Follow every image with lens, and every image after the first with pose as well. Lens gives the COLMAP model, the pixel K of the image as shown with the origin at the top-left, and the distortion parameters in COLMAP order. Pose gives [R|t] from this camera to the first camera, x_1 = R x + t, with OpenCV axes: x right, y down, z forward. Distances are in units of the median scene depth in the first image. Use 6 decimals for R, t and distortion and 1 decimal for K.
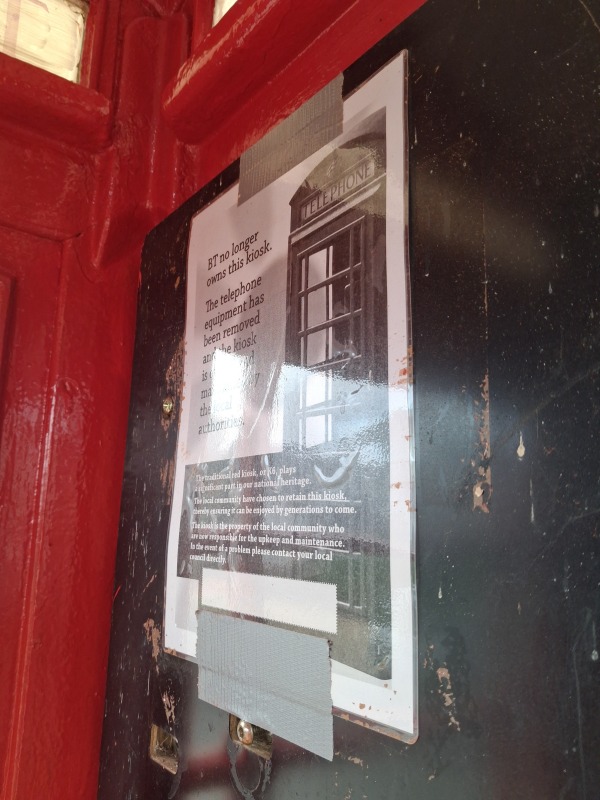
lens RADIAL K [[628.1, 0, 300.2], [0, 628.1, 399.6], [0, 0, 1]] dist [-0.000838, 0.000142]
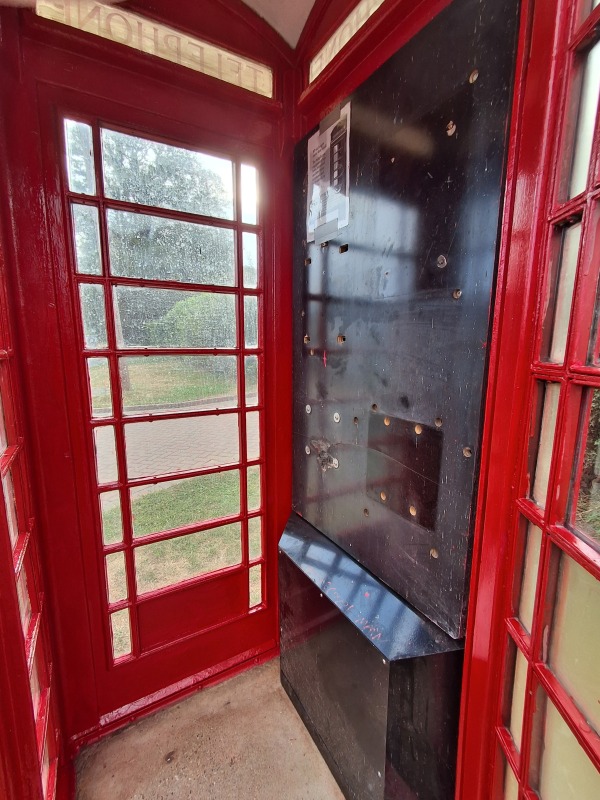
lens RADIAL K [[372.7, 0, 300.9], [0, 372.7, 404.1], [0, 0, 1]] dist [-0.000882, -0.000184]
pose [[0.991573, 0.004333, -0.129474, 0.122206], [0.040293, 0.939552, 0.340028, 0.580000], [0.123120, -0.342380, 0.931460, -2.141540]]
